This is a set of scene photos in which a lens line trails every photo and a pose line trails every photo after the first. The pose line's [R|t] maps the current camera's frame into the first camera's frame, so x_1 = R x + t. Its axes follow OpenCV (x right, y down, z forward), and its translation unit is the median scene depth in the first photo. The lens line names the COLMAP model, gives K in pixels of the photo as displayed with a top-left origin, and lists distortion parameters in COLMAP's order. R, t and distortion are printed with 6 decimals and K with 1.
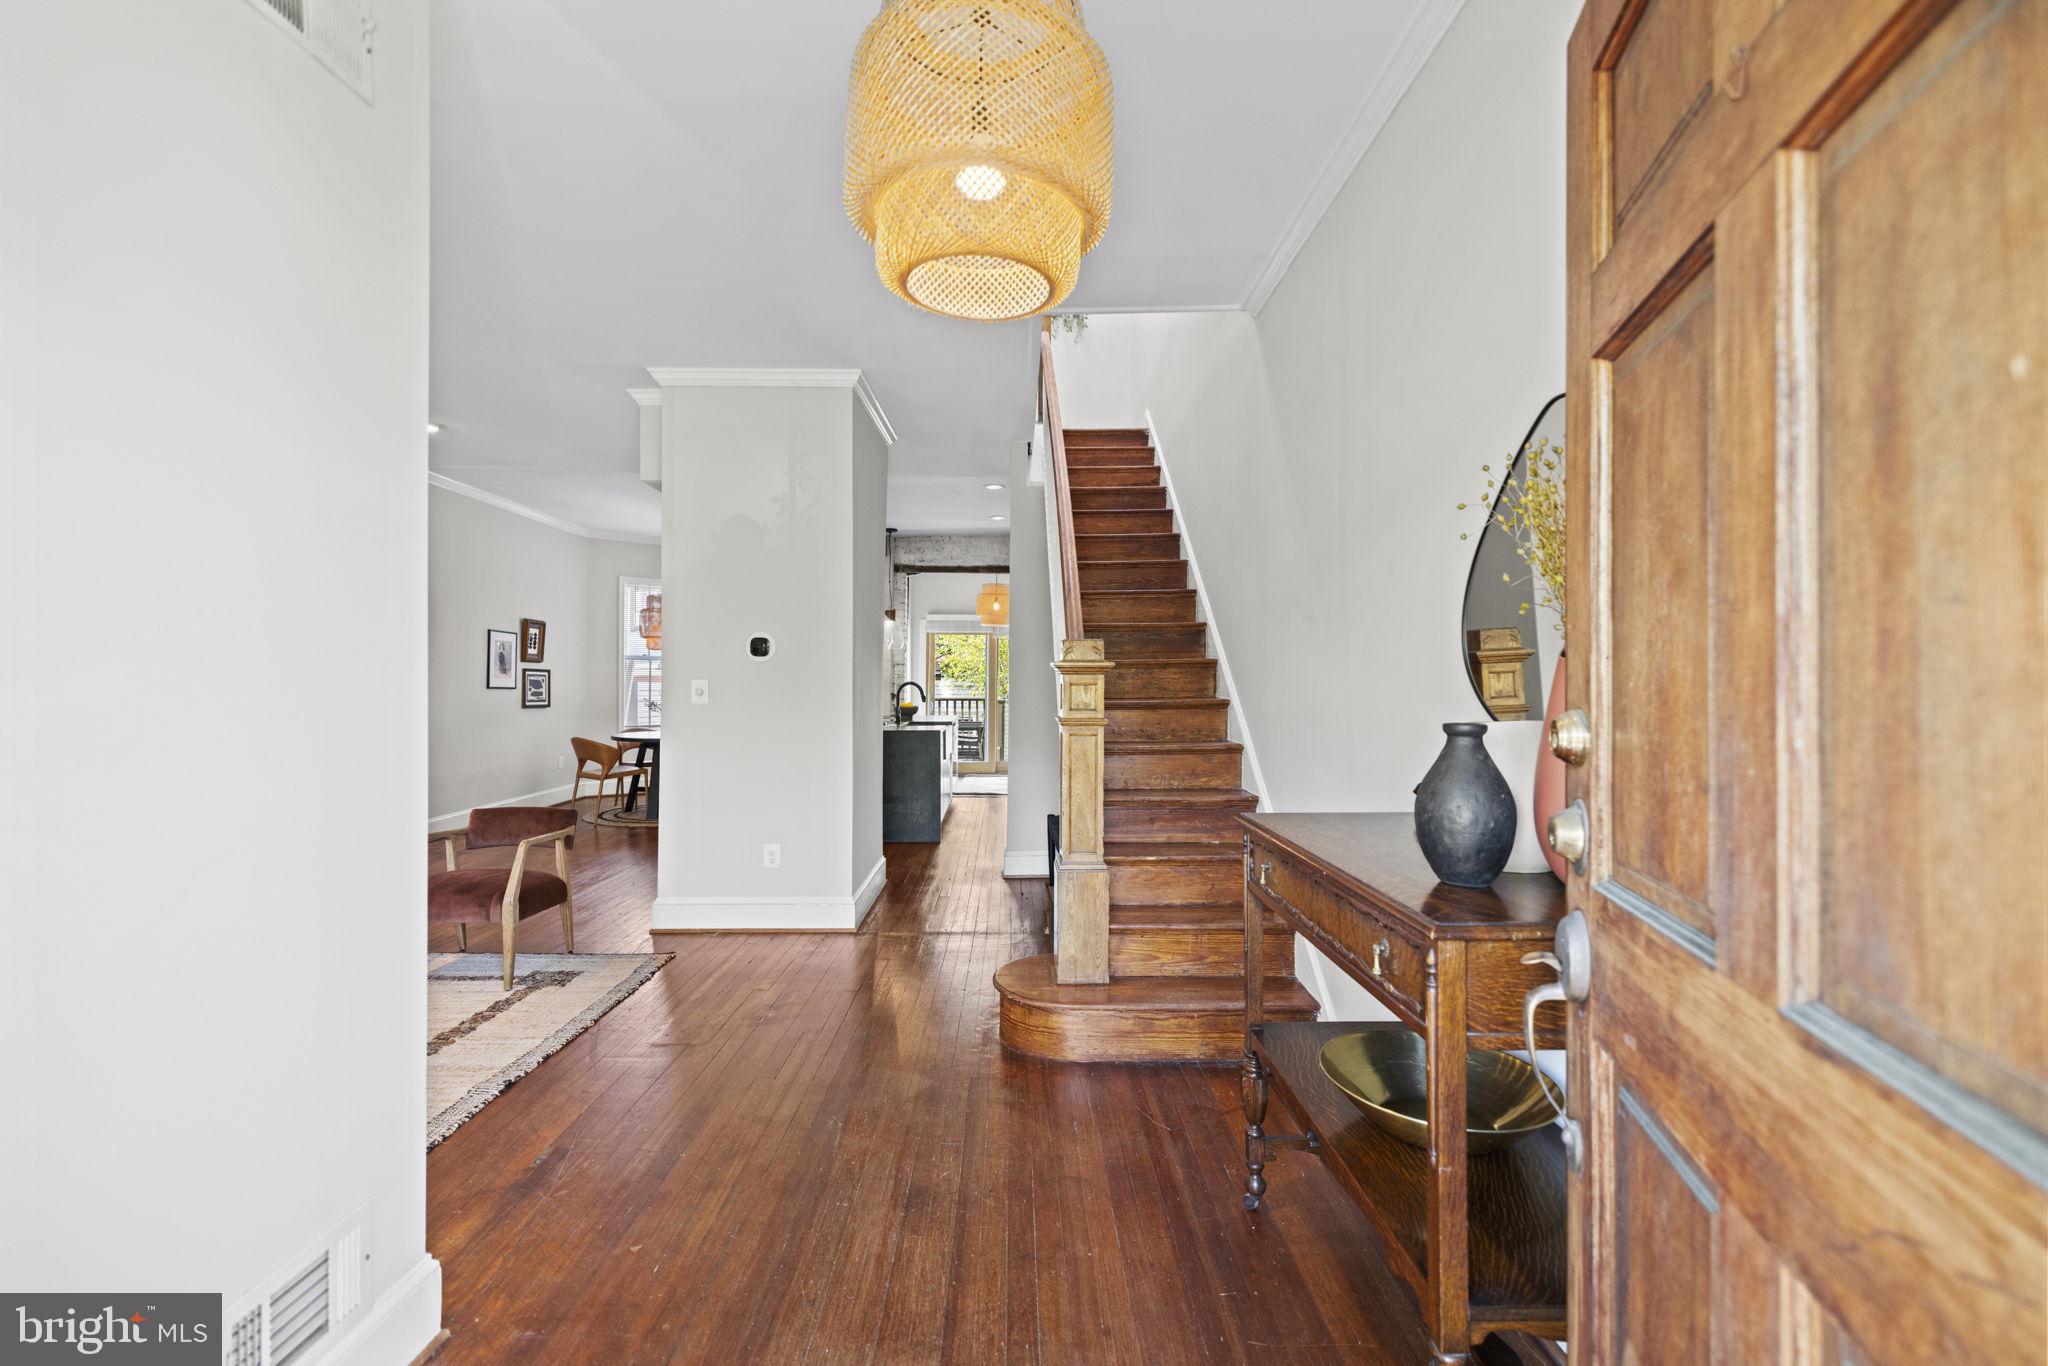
lens RADIAL K [[868.5, 0, 1024.0], [0, 868.5, 683.0], [0, 0, 1]] dist [-0.000822, 0.000177]
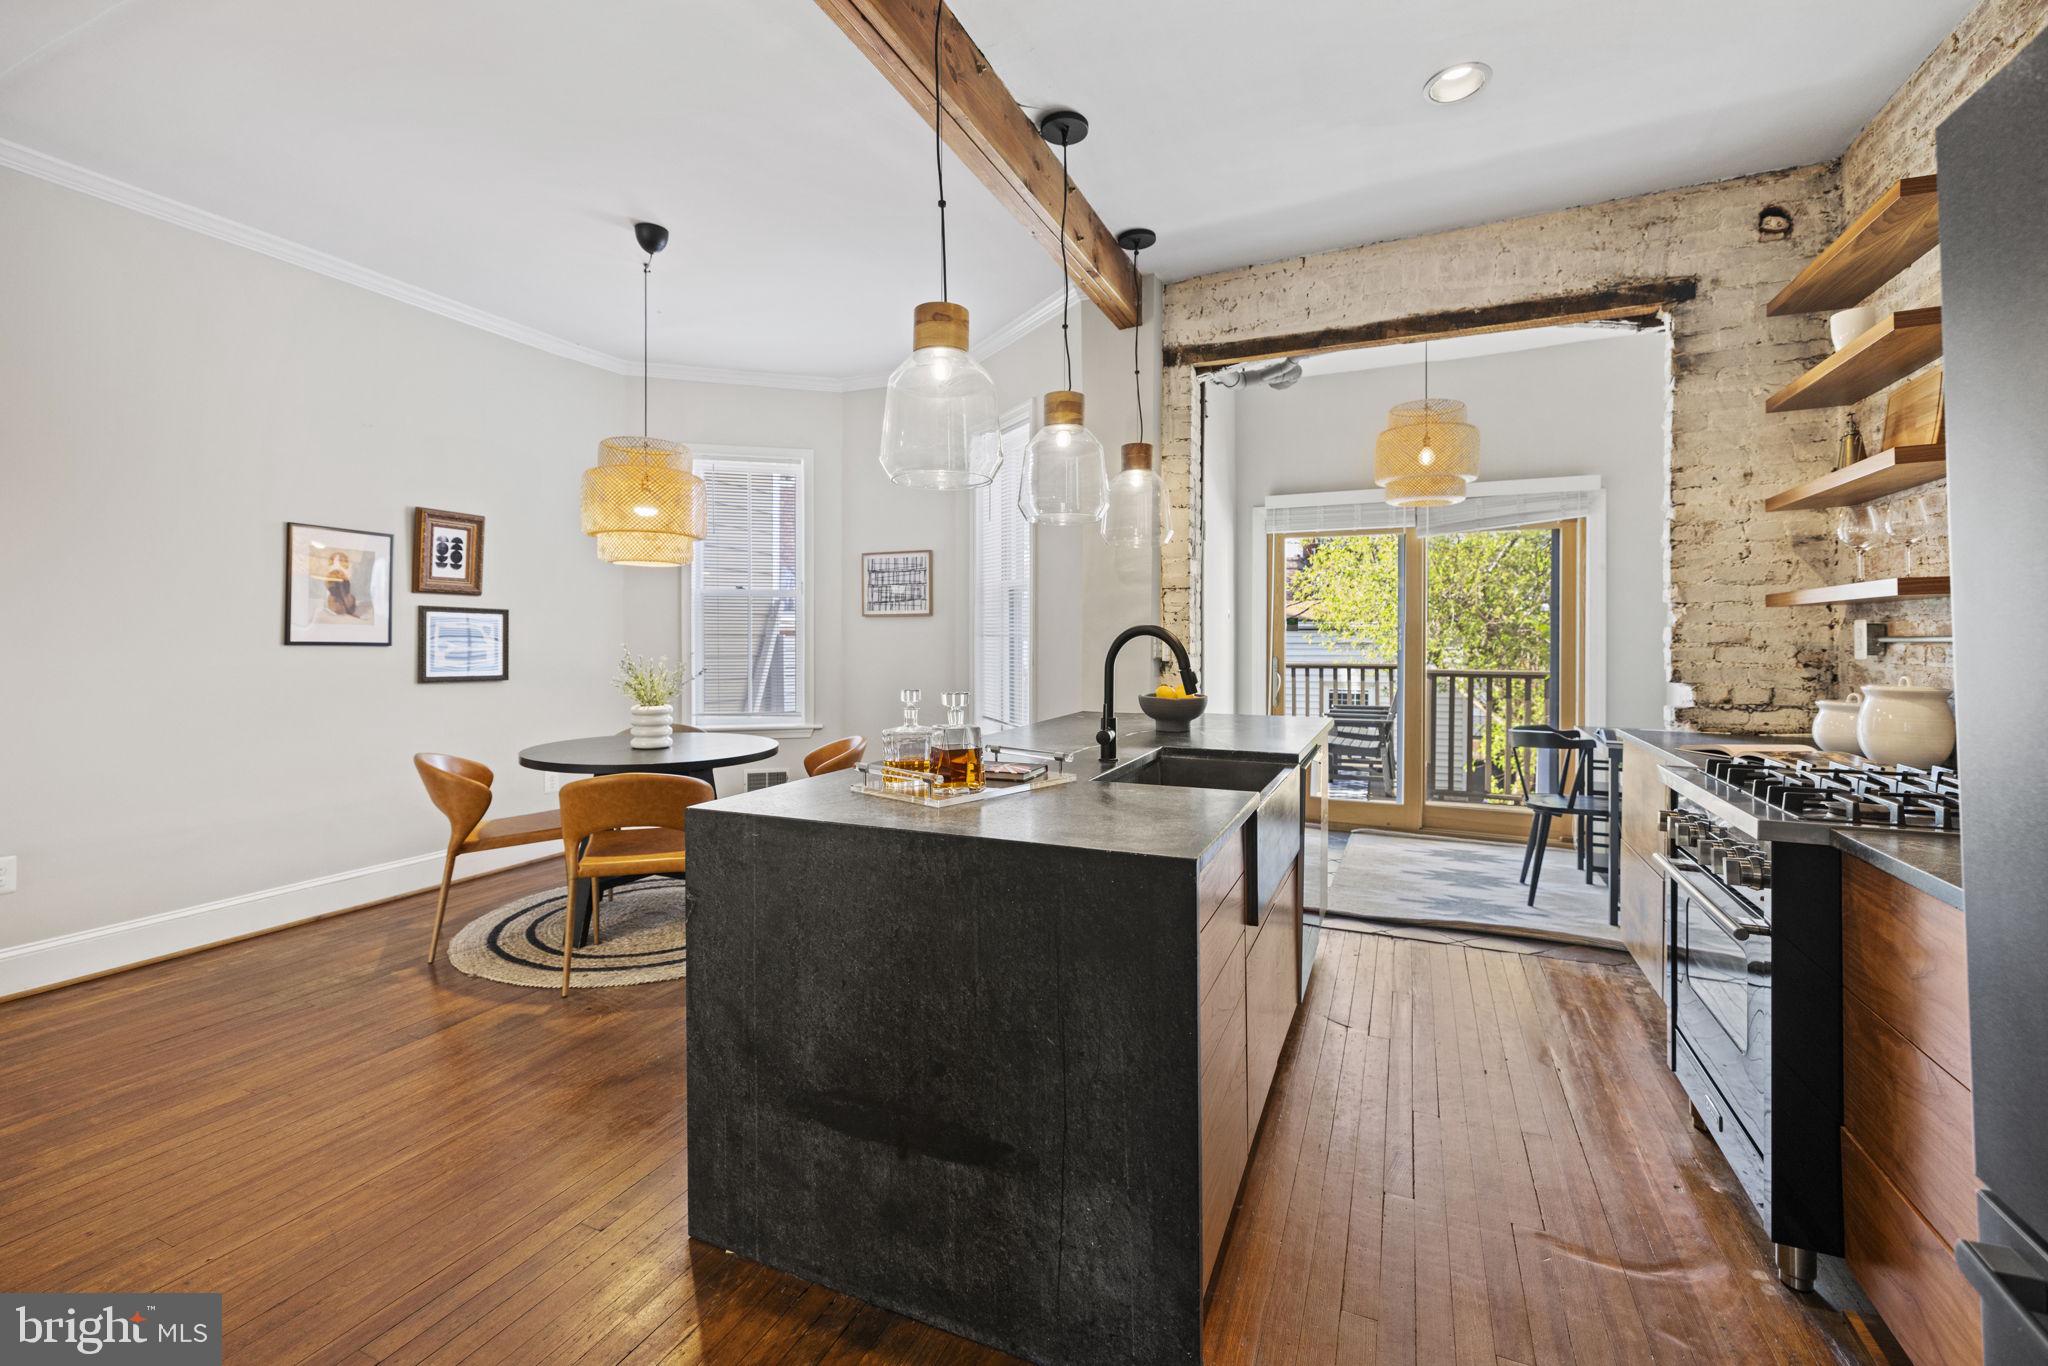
lens RADIAL K [[886.0, 0, 1013.0], [0, 886.0, 640.8], [0, 0, 1]] dist [0.003215, 0.000153]
pose [[0.903879, -0.001002, -0.427787, -0.037727], [0.002183, 0.999995, 0.002271, 0.003303], [0.427783, -0.002987, 0.903877, 0.664147]]
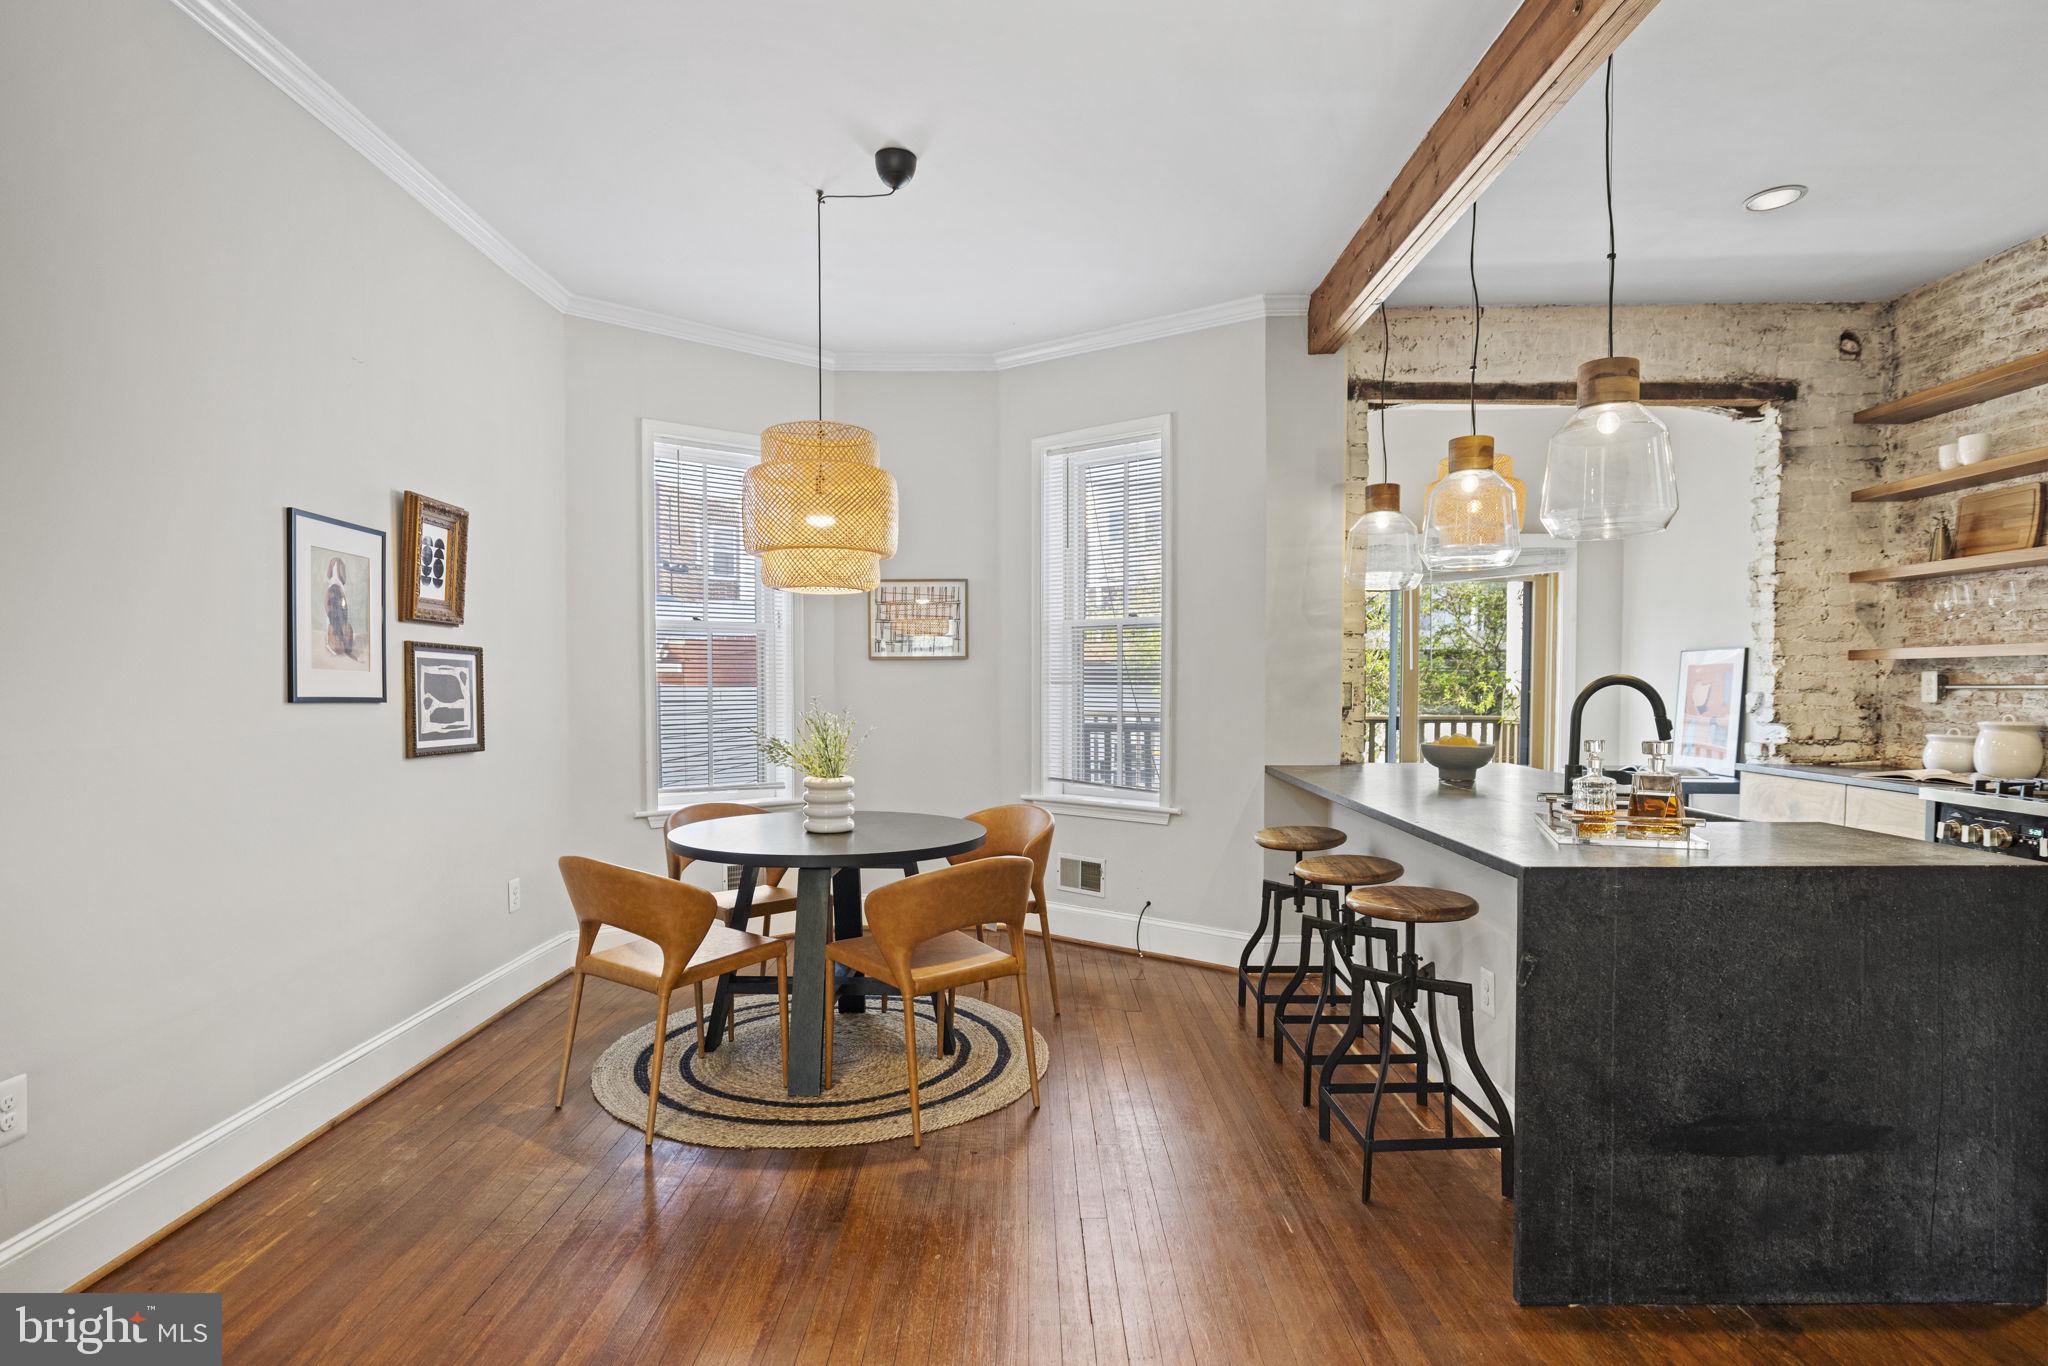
lens RADIAL K [[1089.7, 0, 1027.9], [0, 1089.7, 721.5], [0, 0, 1]] dist [-0.003753, 0.001707]
pose [[0.999882, -0.003986, -0.014852, -0.322036], [0.004526, 0.999324, 0.036472, -0.000026], [0.014696, -0.036535, 0.999224, 0.567651]]
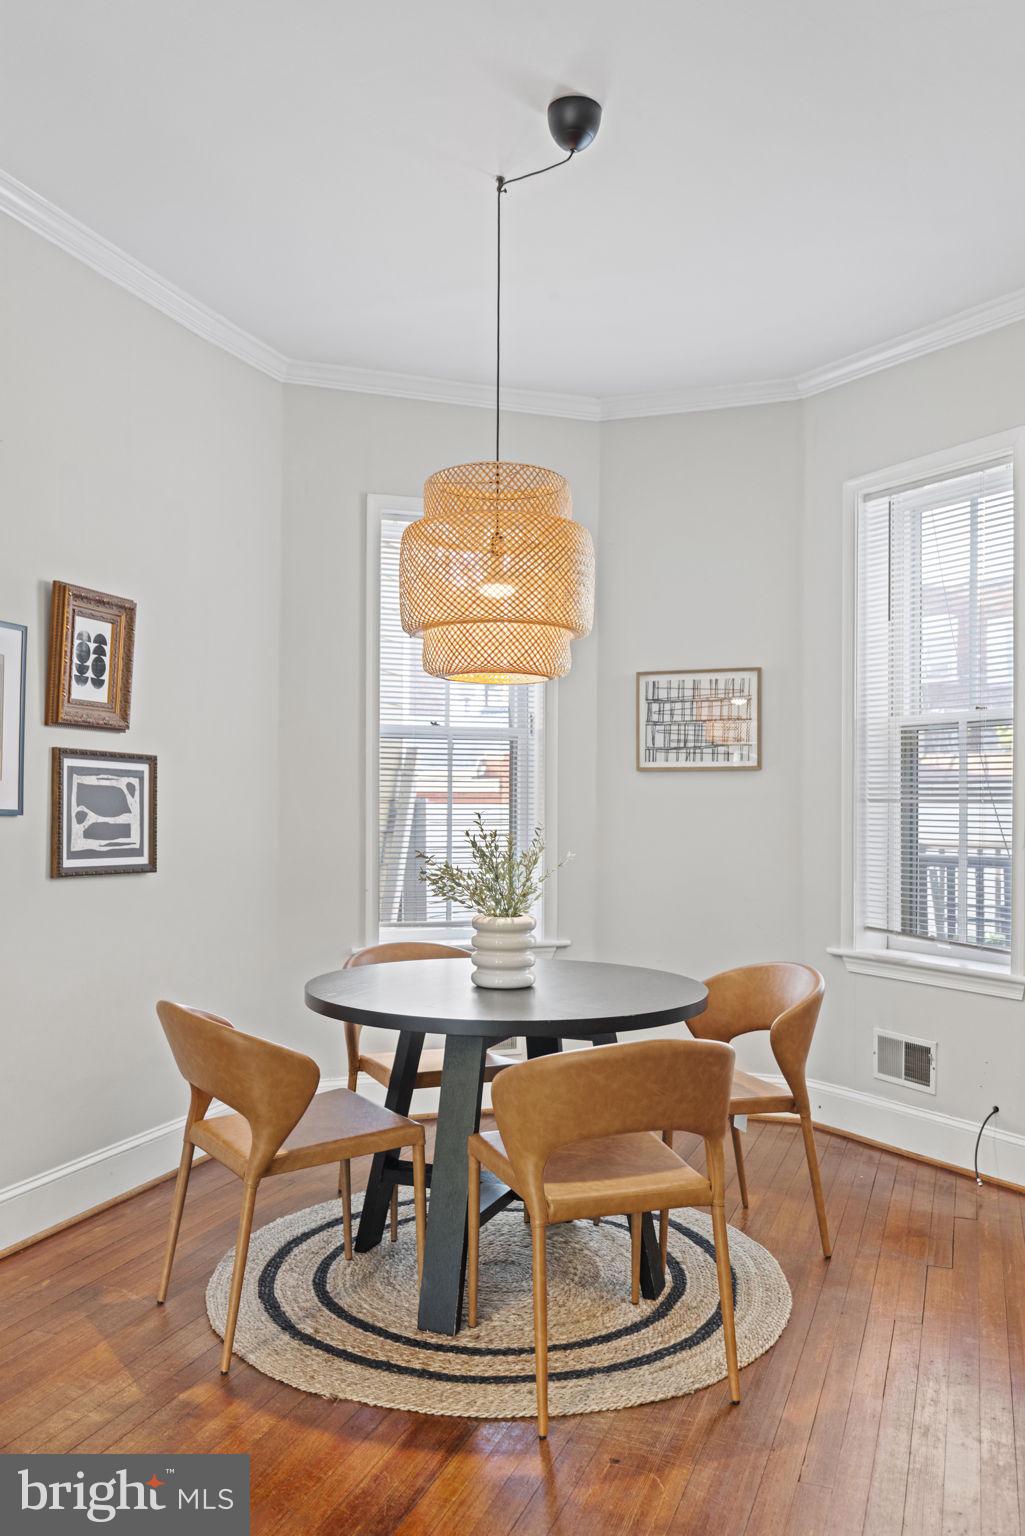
lens RADIAL K [[1228.2, 0, 517.7], [0, 1228.2, 805.5], [0, 0, 1]] dist [0.002802, 0.001574]
pose [[0.931384, 0.000023, -0.364038, -0.264295], [-0.000481, 0.999999, -0.001168, 0.003694], [0.364038, 0.001263, 0.931383, 0.646199]]
